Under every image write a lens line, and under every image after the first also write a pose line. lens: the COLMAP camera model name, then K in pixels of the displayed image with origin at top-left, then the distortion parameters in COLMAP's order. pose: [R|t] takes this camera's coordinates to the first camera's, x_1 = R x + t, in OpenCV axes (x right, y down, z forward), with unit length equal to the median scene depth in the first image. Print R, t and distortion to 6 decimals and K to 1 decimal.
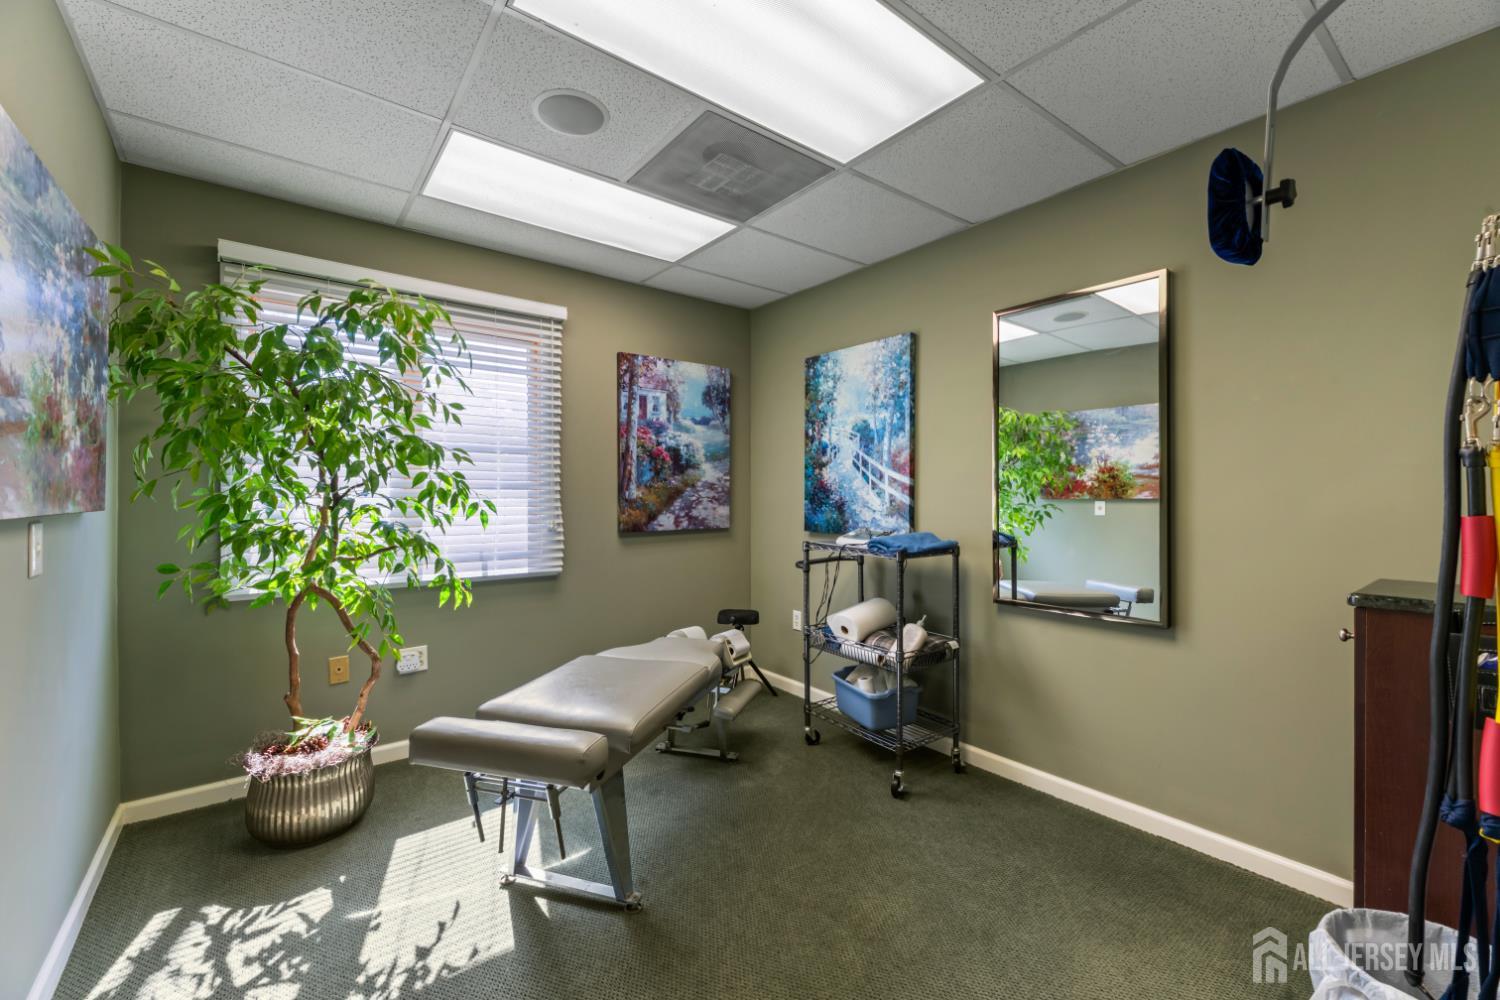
lens RADIAL K [[606.6, 0, 750.8], [0, 606.6, 496.7], [0, 0, 1]] dist [0.003070, -0.001467]
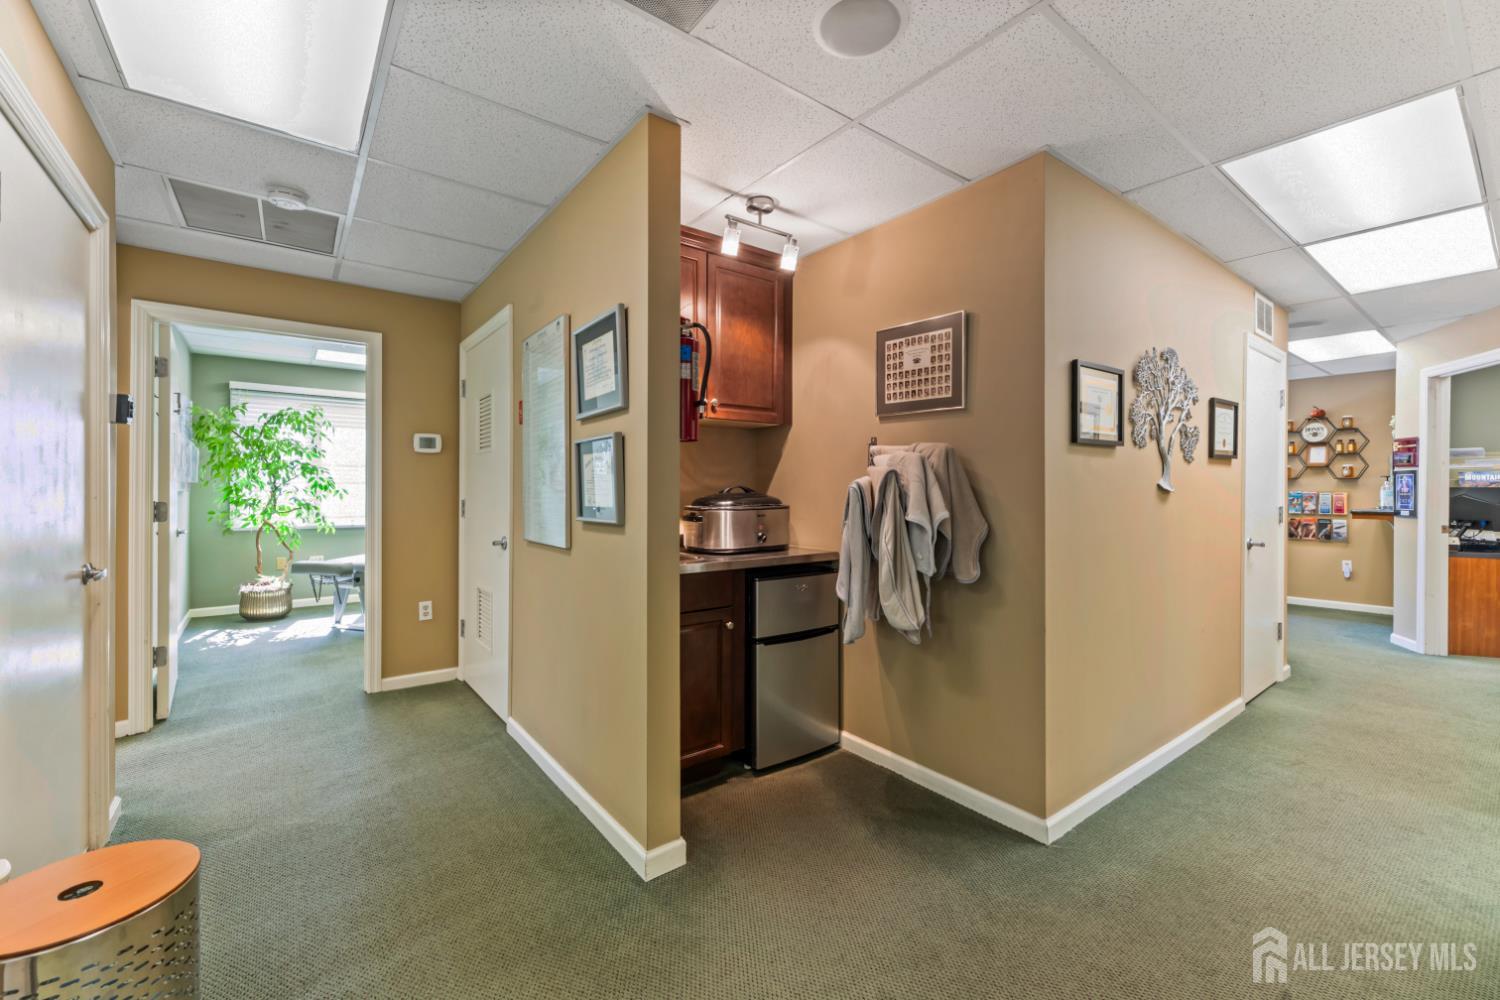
lens RADIAL K [[606.6, 0, 749.4], [0, 606.6, 493.0], [0, 0, 1]] dist [0.003070, -0.001467]
pose [[0.999980, 0.001246, -0.006121, 1.328159], [-0.001269, 0.999992, -0.003890, 0.032733], [0.006116, 0.003898, 0.999974, -1.543353]]
